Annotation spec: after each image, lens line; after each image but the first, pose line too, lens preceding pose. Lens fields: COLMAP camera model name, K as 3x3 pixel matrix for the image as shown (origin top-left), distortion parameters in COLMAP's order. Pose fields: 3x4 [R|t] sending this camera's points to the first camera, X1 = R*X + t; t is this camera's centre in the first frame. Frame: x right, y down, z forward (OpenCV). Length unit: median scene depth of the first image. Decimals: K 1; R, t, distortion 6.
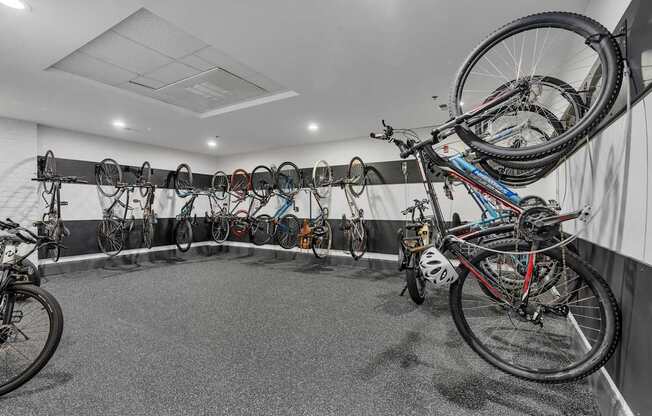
lens RADIAL K [[297.7, 0, 328.1], [0, 297.7, 208.2], [0, 0, 1]] dist [-0.014292, -0.000159]
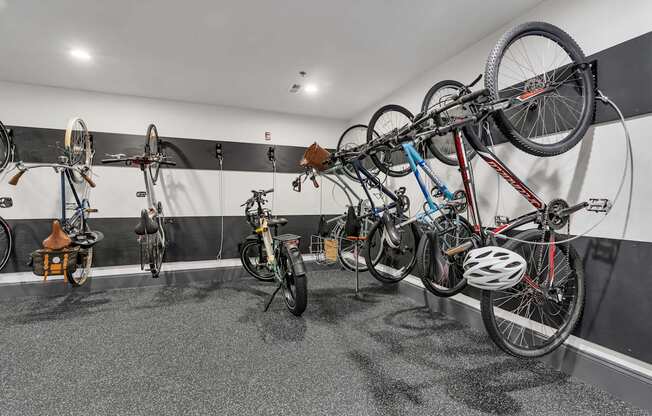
lens RADIAL K [[297.7, 0, 328.0], [0, 297.7, 204.3], [0, 0, 1]] dist [-0.014292, -0.000159]
pose [[0.617340, -0.010532, 0.786626, -0.192088], [0.000683, 0.999917, 0.012852, -0.000314], [-0.786696, -0.007397, 0.617296, 0.271674]]
